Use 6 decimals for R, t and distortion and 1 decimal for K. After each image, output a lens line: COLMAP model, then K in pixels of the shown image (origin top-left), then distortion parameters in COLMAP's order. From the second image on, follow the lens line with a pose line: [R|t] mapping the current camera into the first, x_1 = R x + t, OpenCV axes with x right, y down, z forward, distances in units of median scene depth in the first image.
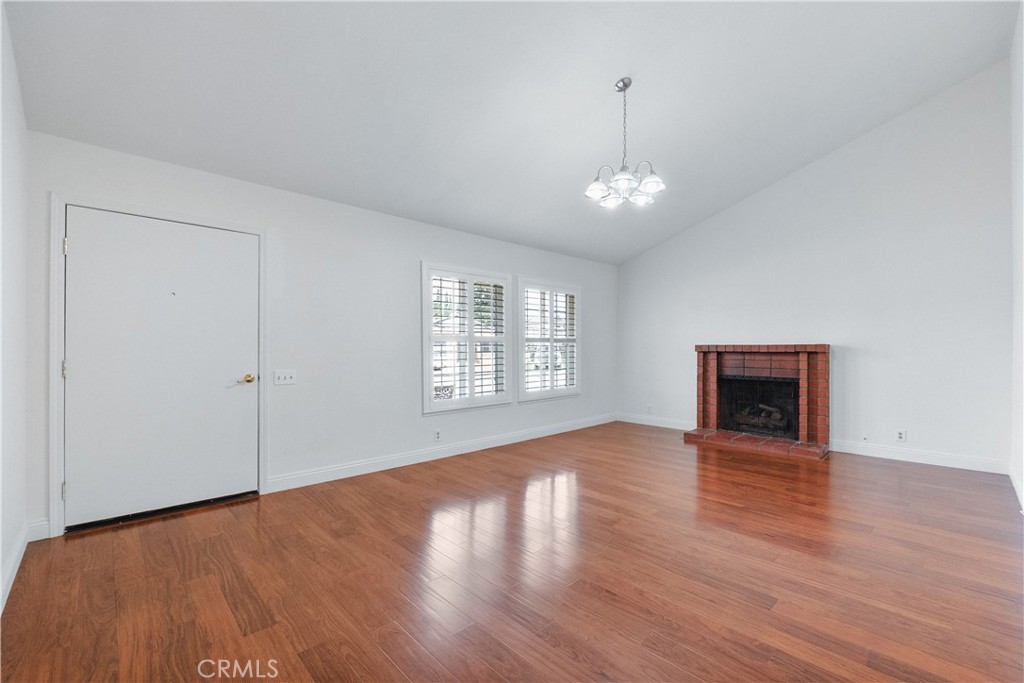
lens RADIAL K [[436.1, 0, 519.5], [0, 436.1, 352.4], [0, 0, 1]] dist [-0.007954, 0.000121]
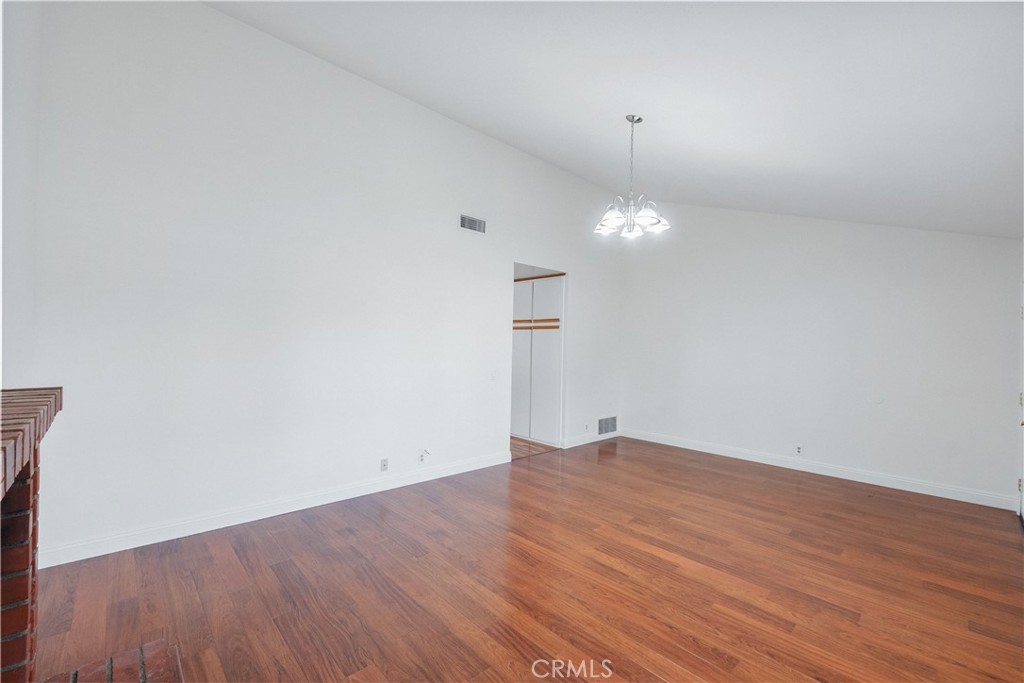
lens RADIAL K [[436.8, 0, 516.1], [0, 436.8, 346.1], [0, 0, 1]] dist [-0.000678, -0.000378]
pose [[-0.999776, -0.018976, 0.009385, 0.461878], [-0.018928, 0.999808, 0.005132, -0.086163], [-0.009480, 0.004954, -0.999943, 1.892006]]
